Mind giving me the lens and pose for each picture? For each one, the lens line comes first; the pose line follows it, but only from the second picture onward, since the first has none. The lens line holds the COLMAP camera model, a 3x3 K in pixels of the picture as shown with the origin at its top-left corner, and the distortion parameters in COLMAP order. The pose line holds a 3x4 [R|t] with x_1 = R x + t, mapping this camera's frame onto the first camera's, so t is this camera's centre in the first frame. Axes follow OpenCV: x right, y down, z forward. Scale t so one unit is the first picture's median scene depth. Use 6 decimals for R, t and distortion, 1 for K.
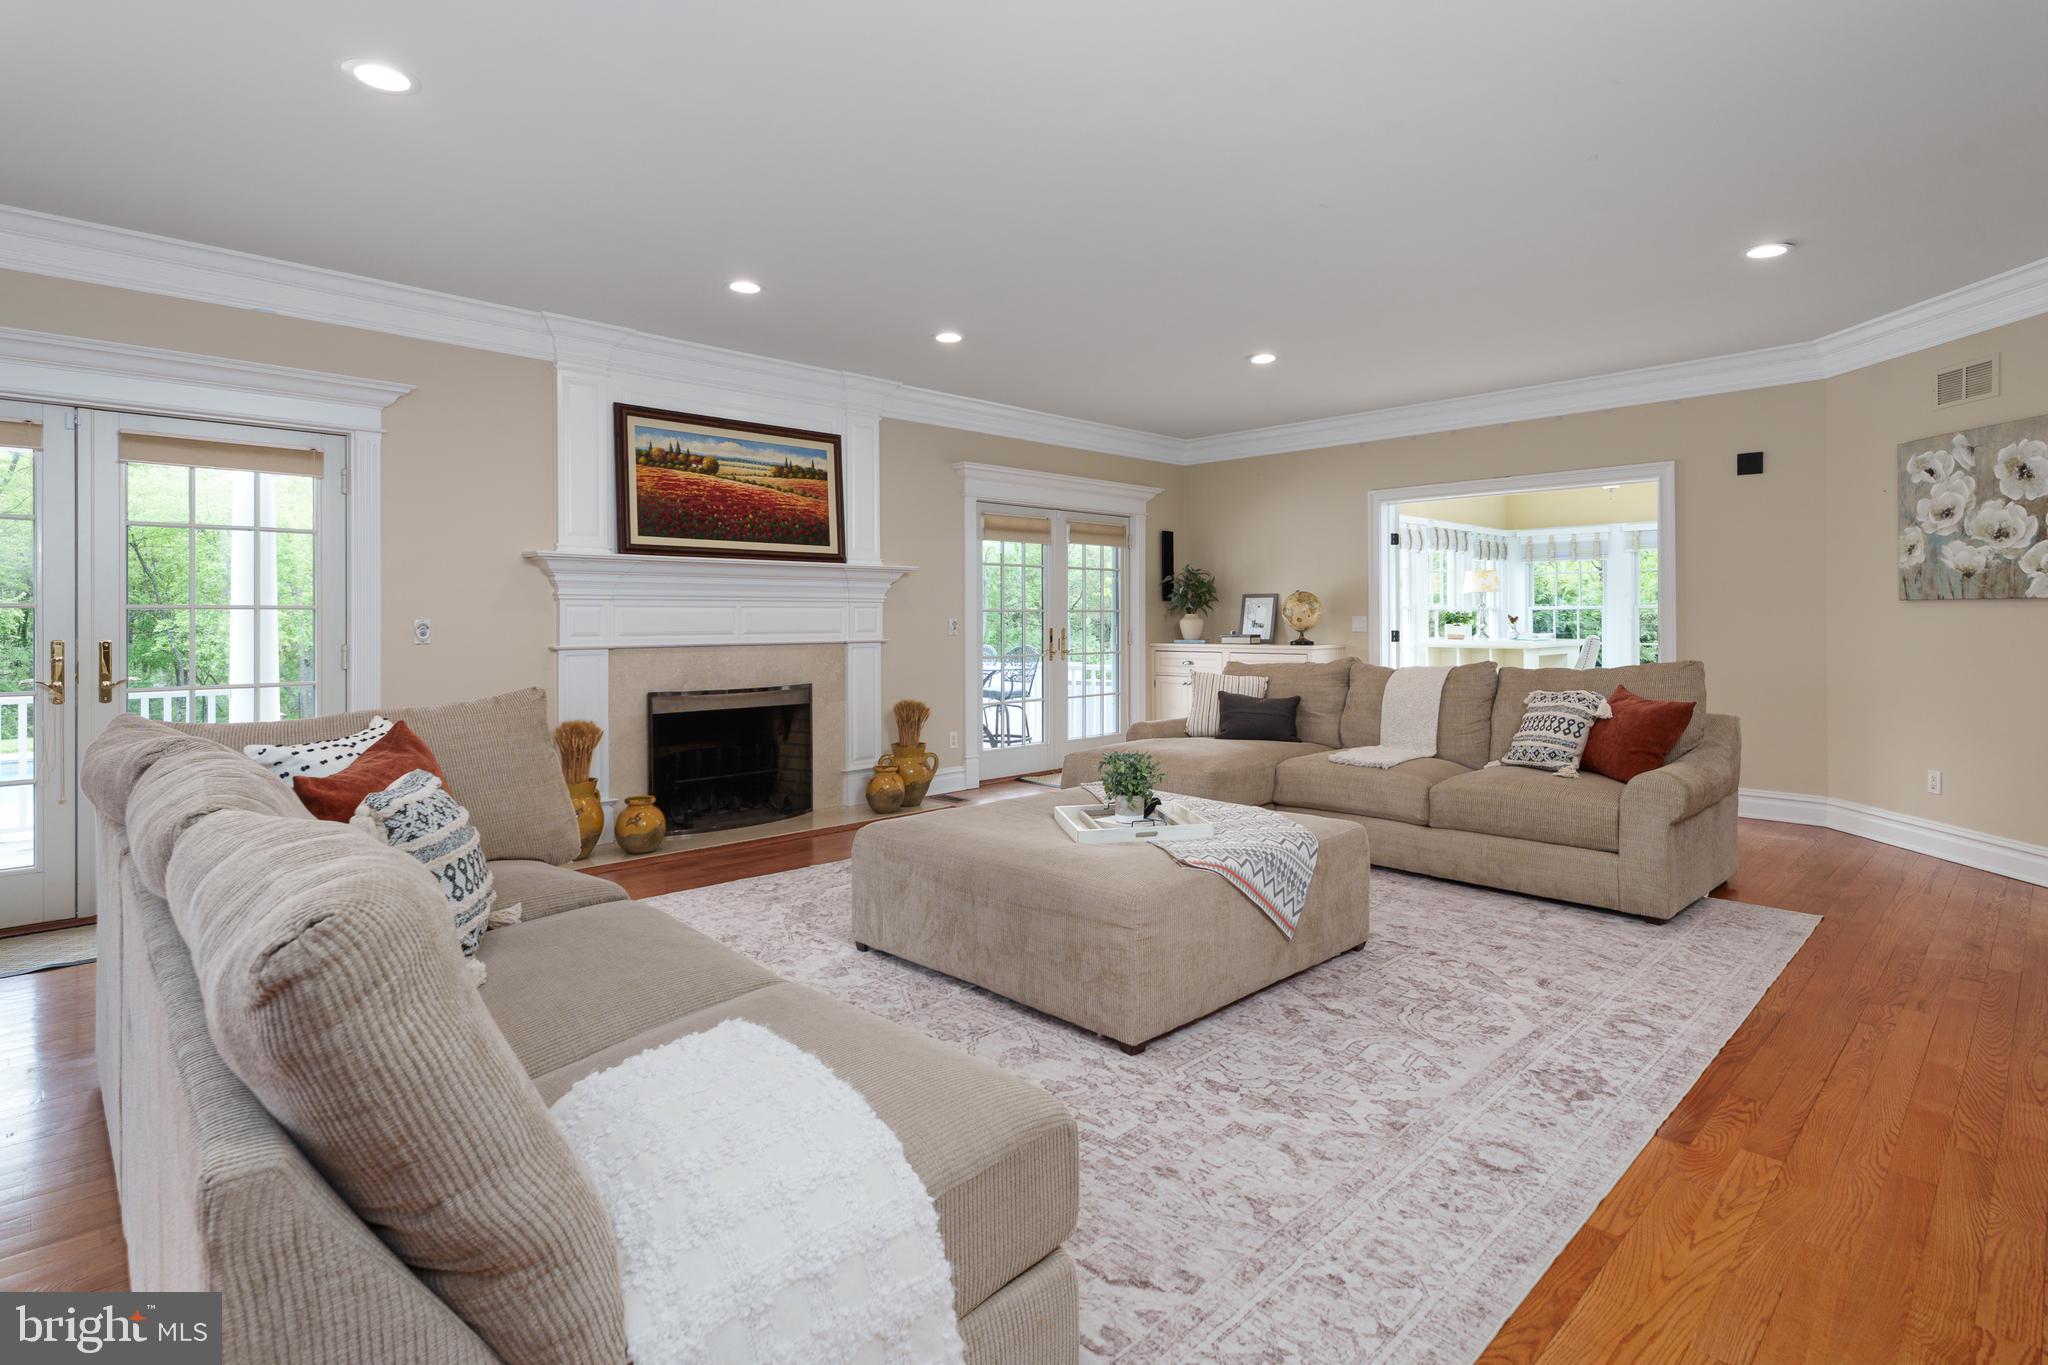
lens RADIAL K [[957.6, 0, 1064.2], [0, 957.6, 621.8], [0, 0, 1]] dist [0.002551, -0.000819]
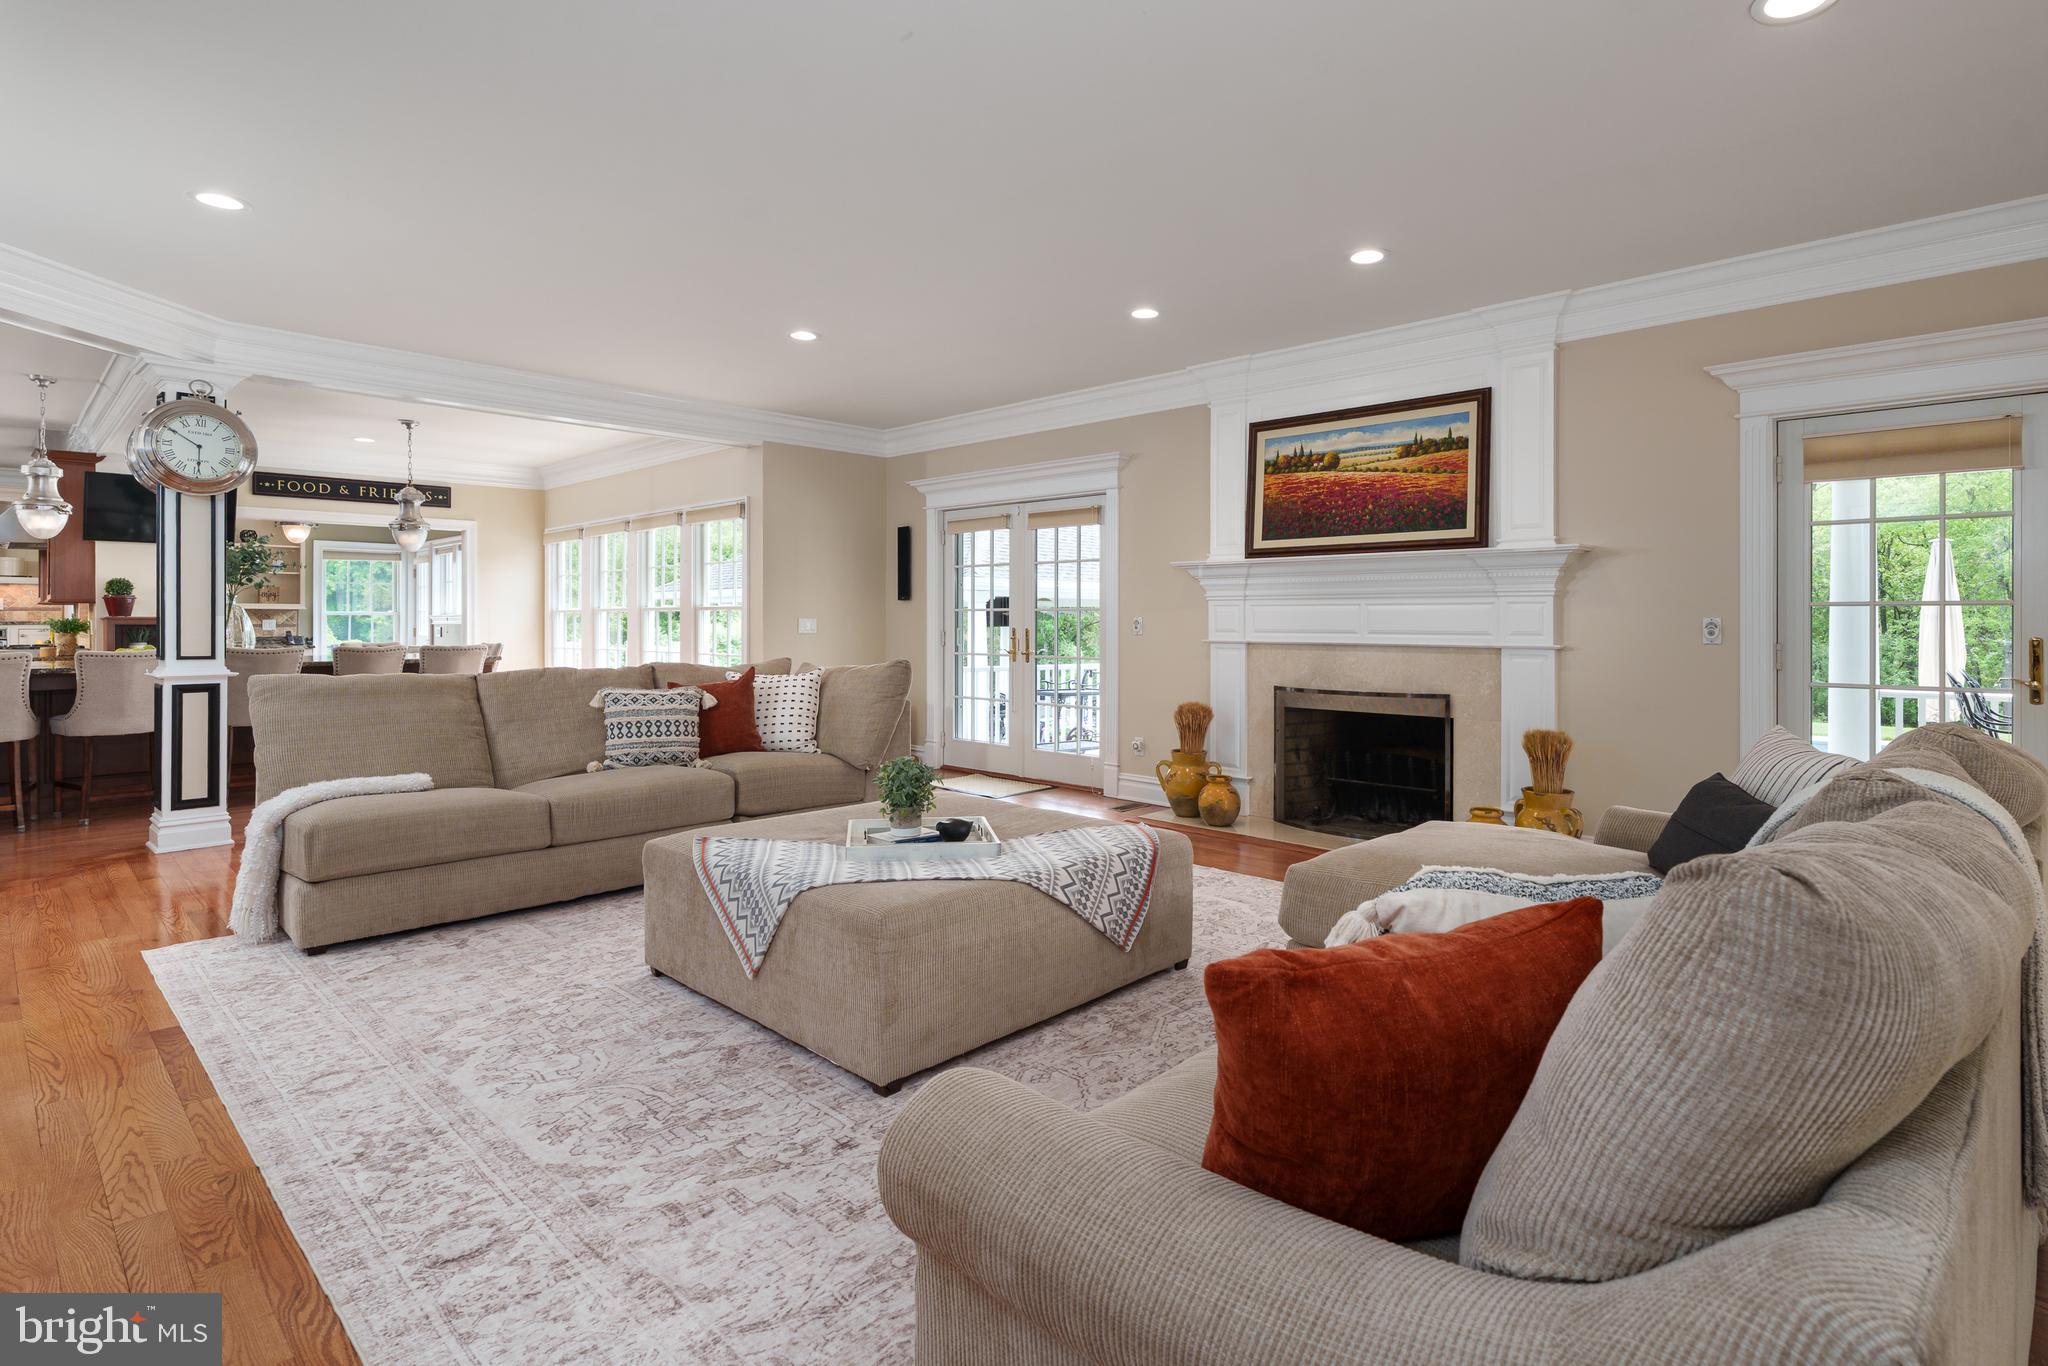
lens RADIAL K [[957.6, 0, 1027.6], [0, 957.6, 620.9], [0, 0, 1]] dist [0.002551, -0.000819]
pose [[0.075208, 0.006037, -0.997150, 0.790055], [-0.006408, 0.999964, 0.005571, -0.003569], [0.997147, 0.005971, 0.075244, 0.826591]]
